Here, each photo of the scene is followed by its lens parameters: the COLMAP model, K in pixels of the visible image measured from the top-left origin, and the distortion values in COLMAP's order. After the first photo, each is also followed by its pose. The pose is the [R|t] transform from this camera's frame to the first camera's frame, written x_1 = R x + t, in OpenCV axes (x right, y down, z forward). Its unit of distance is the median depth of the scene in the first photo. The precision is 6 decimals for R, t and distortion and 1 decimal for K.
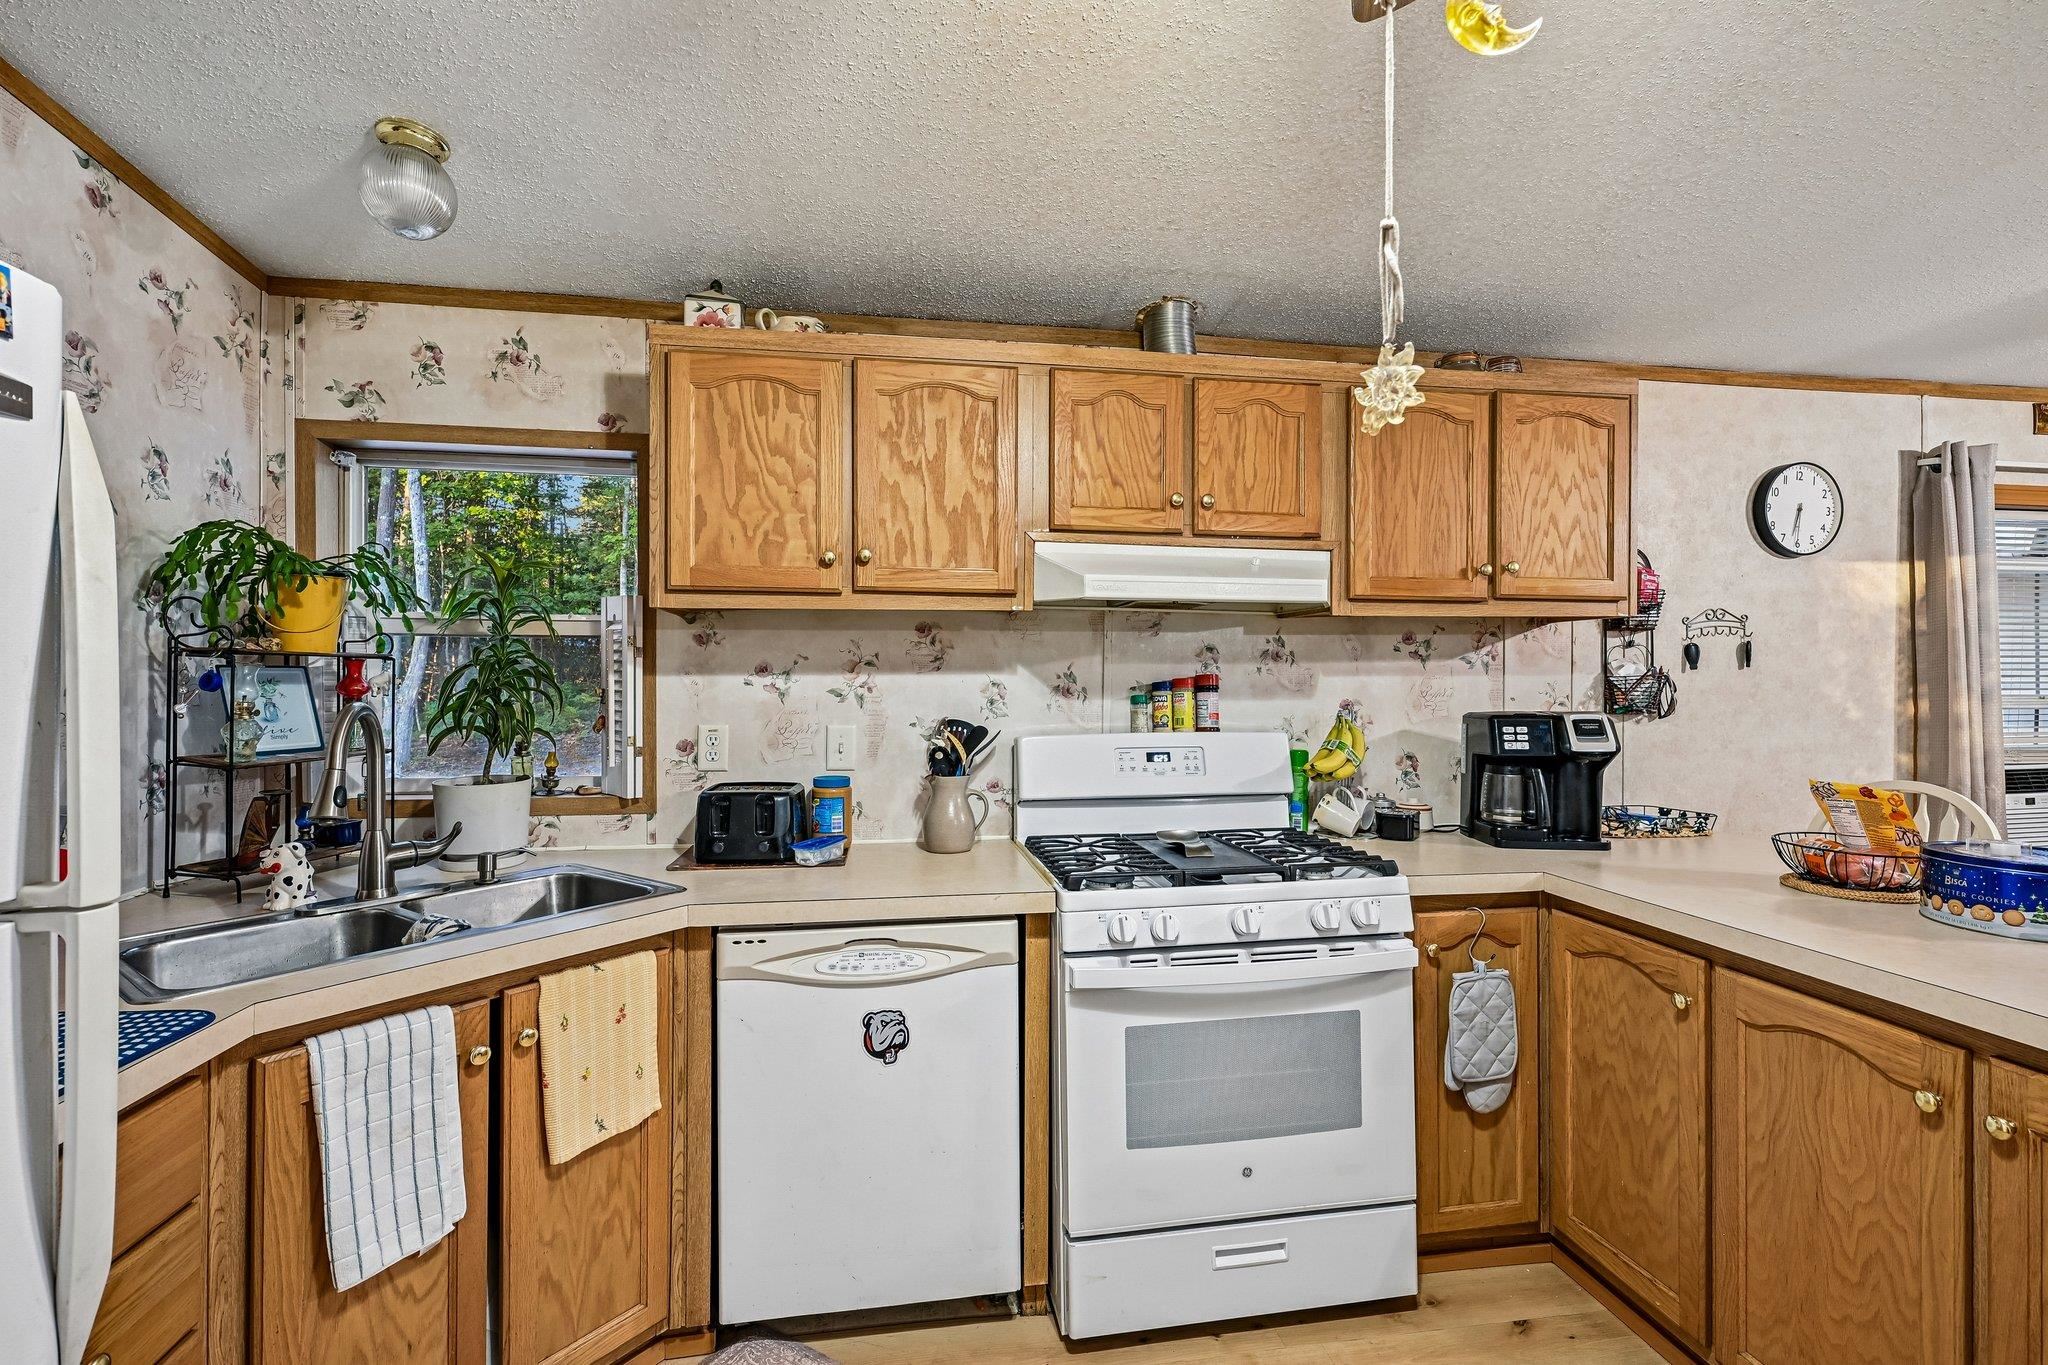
lens RADIAL K [[914.7, 0, 1021.9], [0, 914.7, 679.2], [0, 0, 1]] dist [-0.002111, 0.001616]
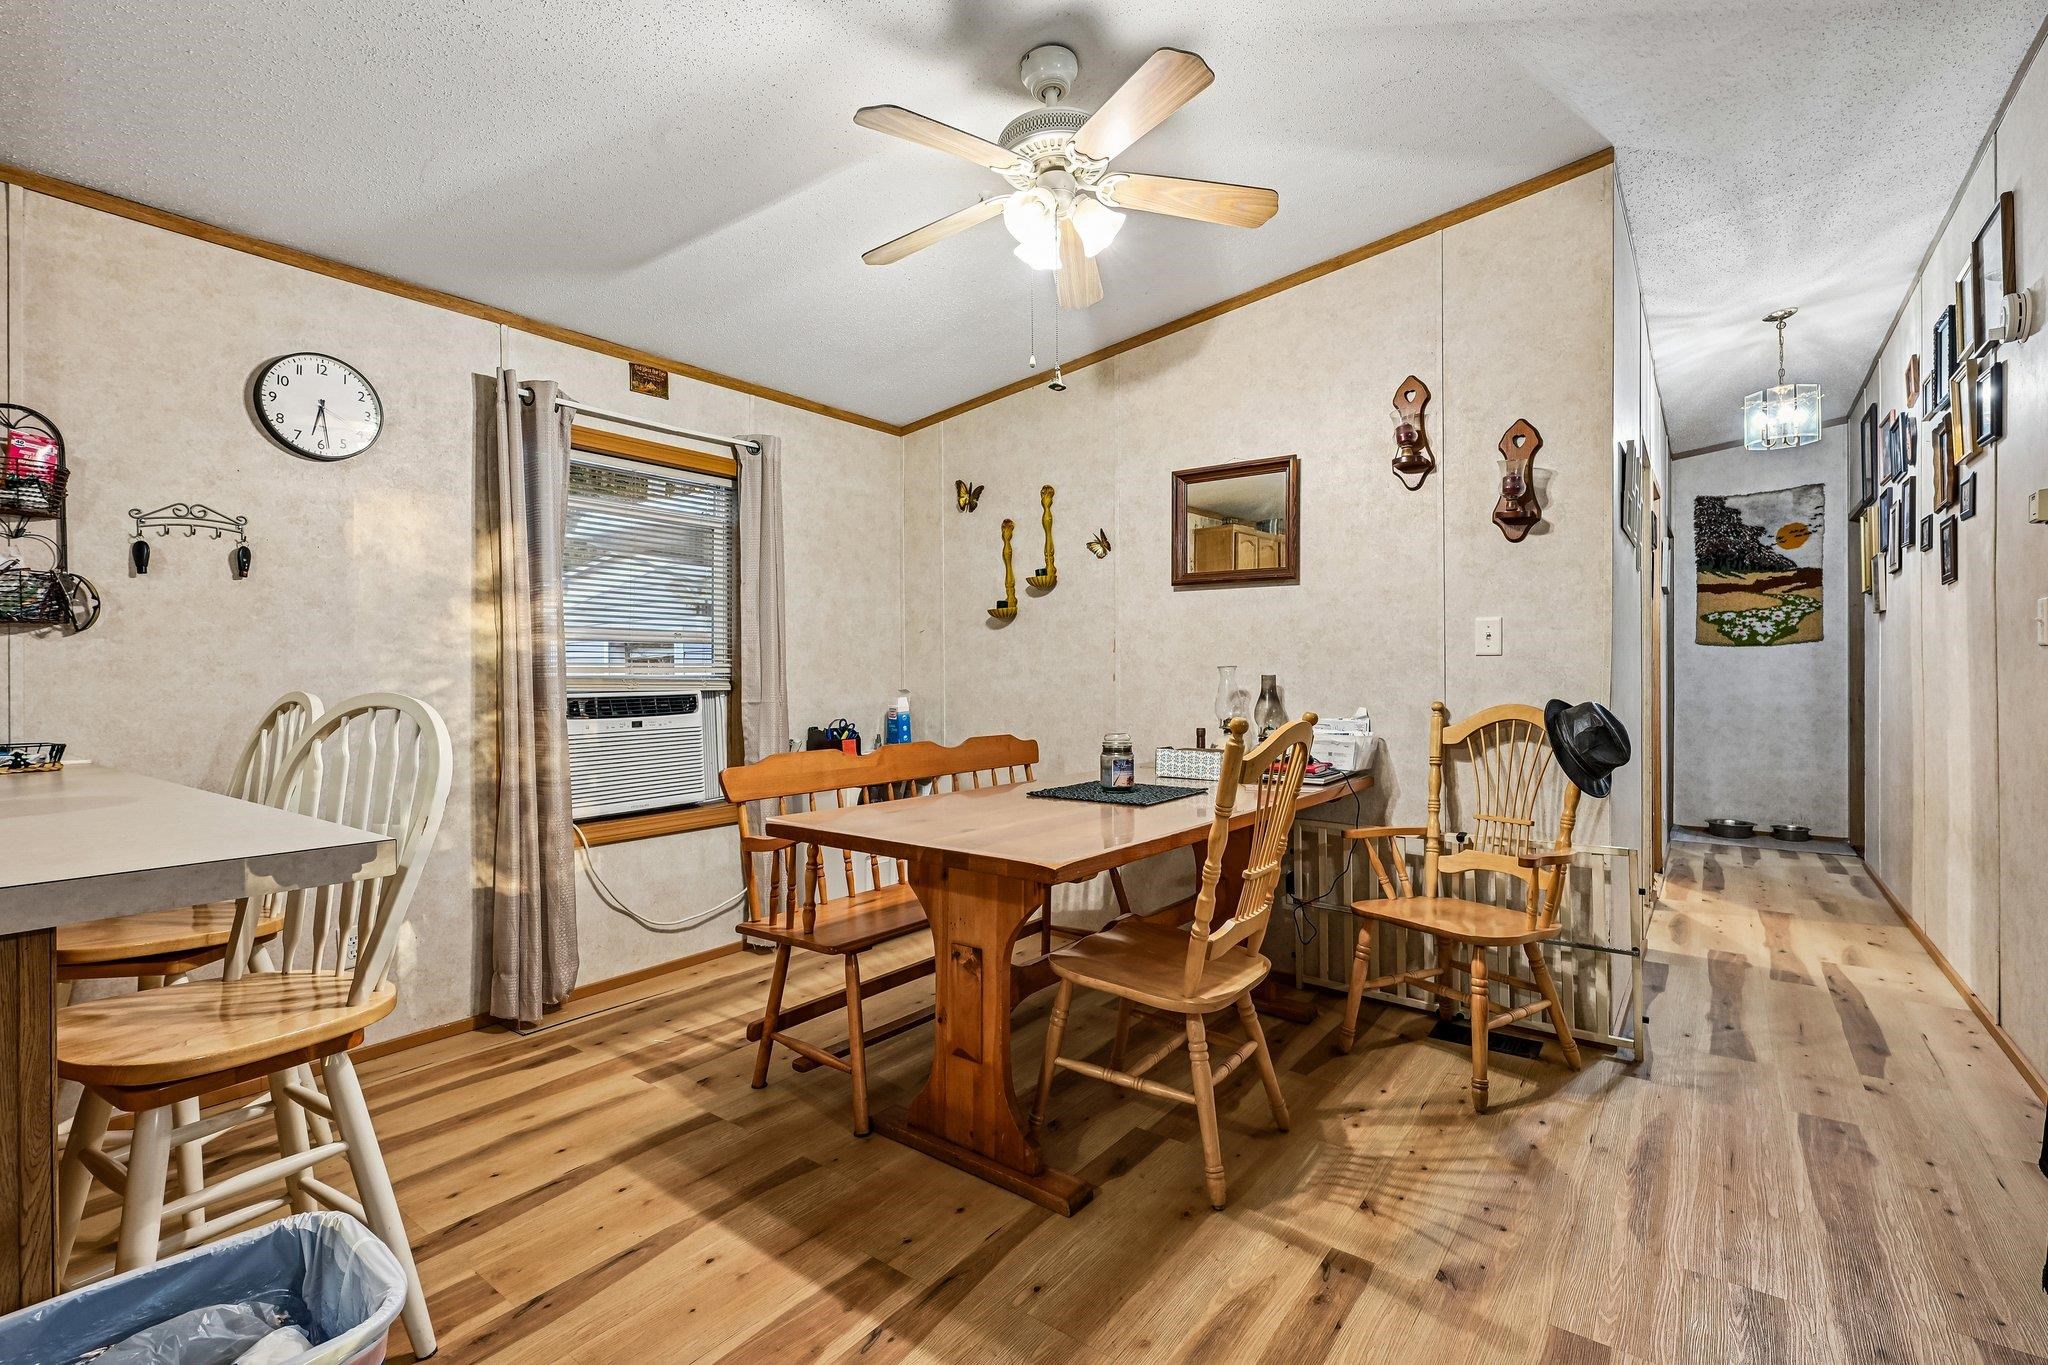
lens RADIAL K [[914.7, 0, 1024.4], [0, 914.7, 678.6], [0, 0, 1]] dist [-0.002111, 0.001616]
pose [[0.721351, -0.005952, 0.692544, 0.841917], [0.007317, 0.999973, 0.000972, 0.100247], [-0.692531, 0.004366, 0.721375, -0.148300]]
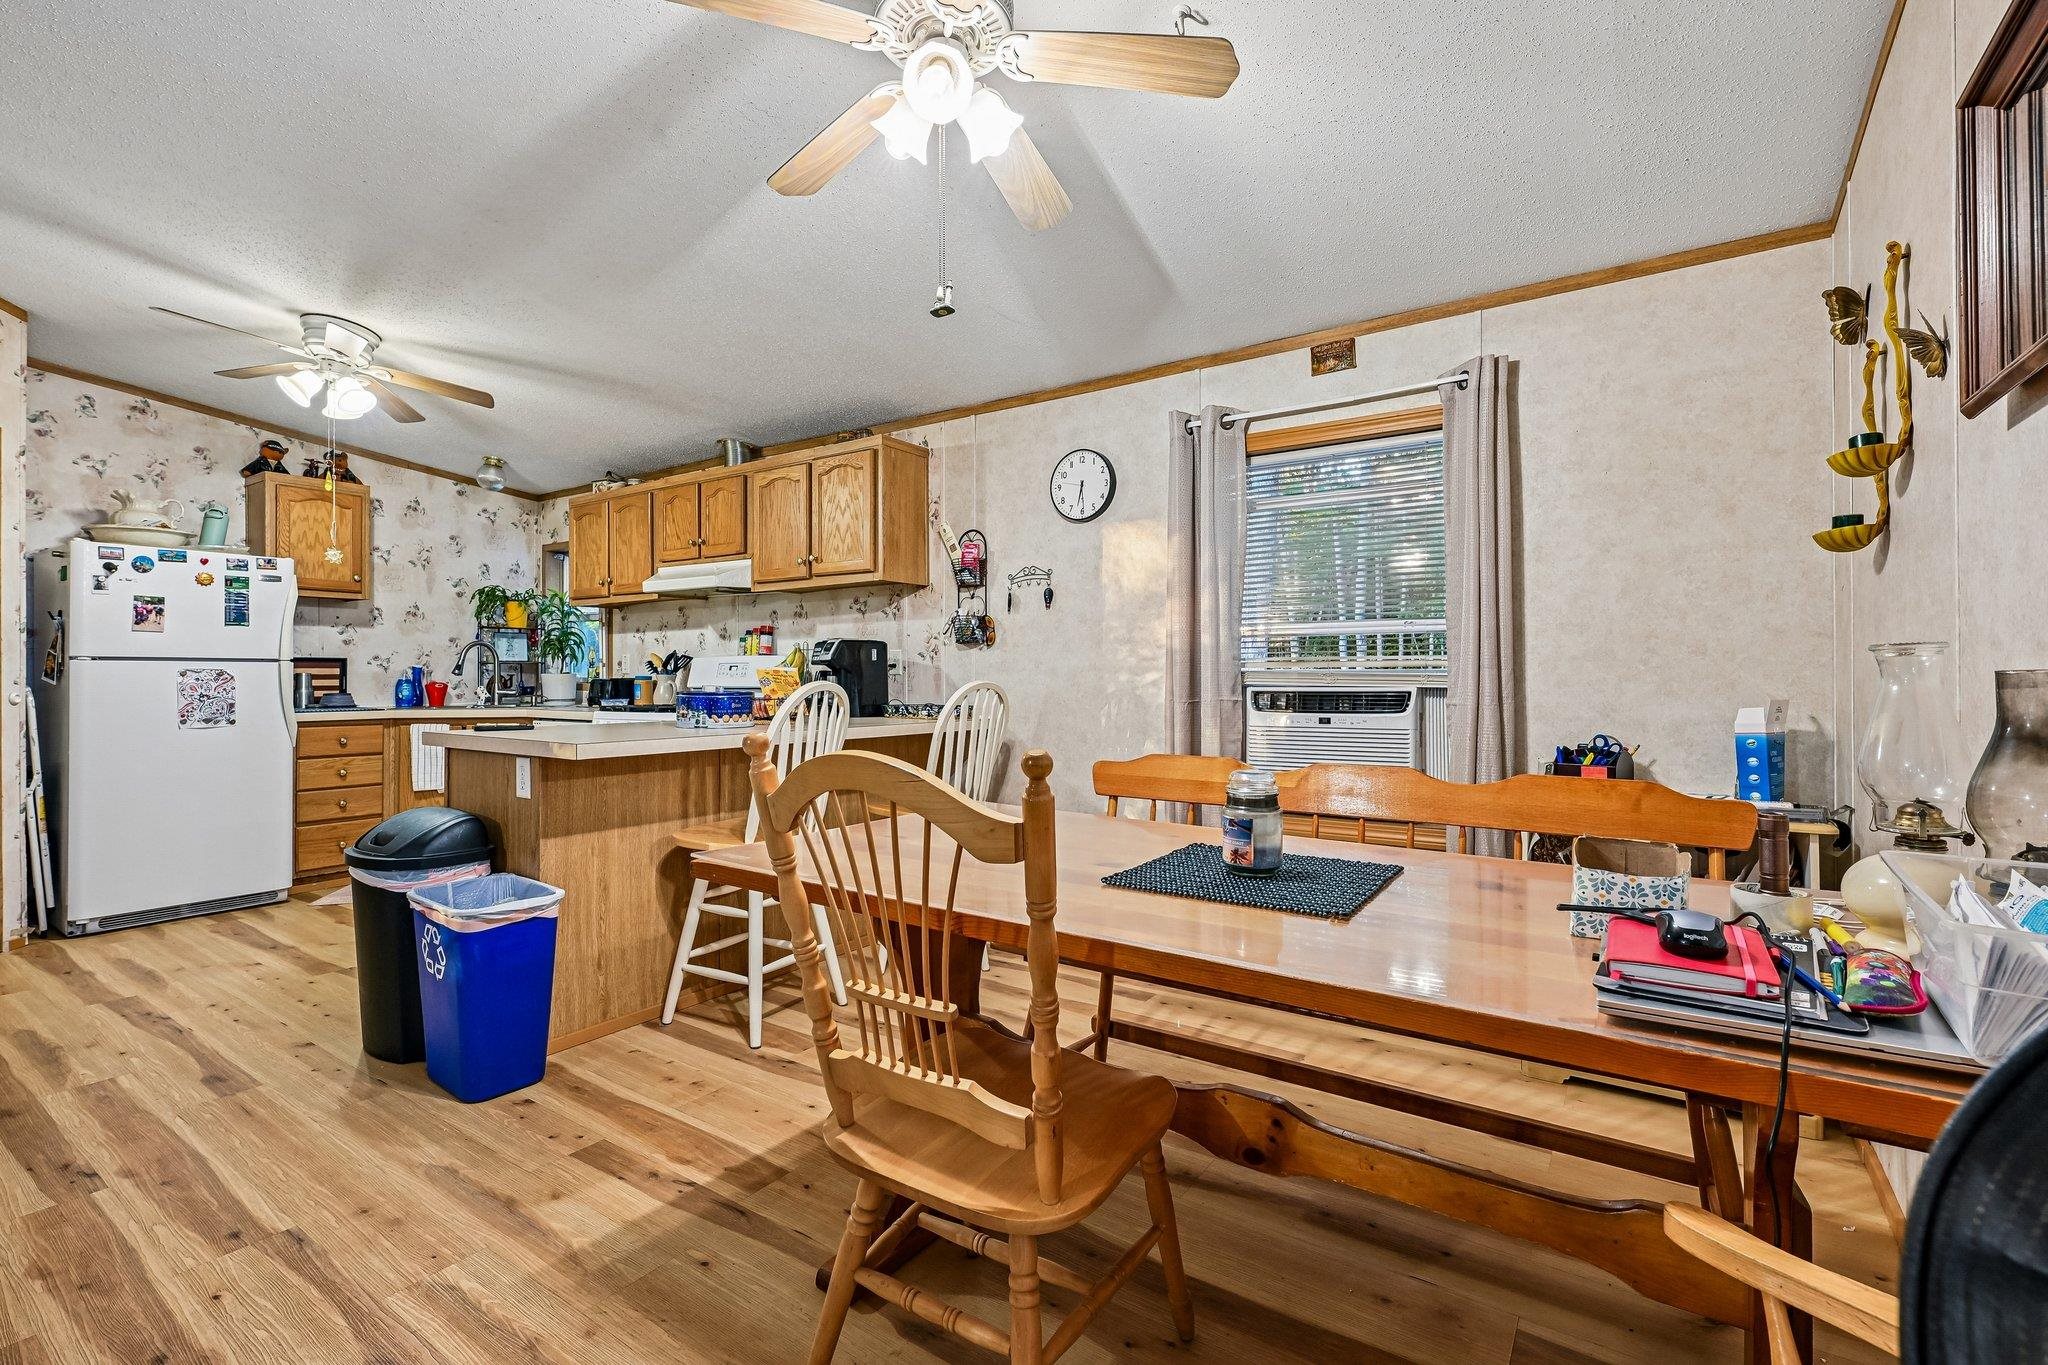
lens RADIAL K [[914.7, 0, 1022.0], [0, 914.7, 671.3], [0, 0, 1]] dist [-0.002111, 0.001616]
pose [[0.725513, -0.002734, -0.688203, 1.961901], [0.000243, 0.999993, -0.003717, 0.099497], [0.688208, 0.002529, 0.725509, -0.010041]]
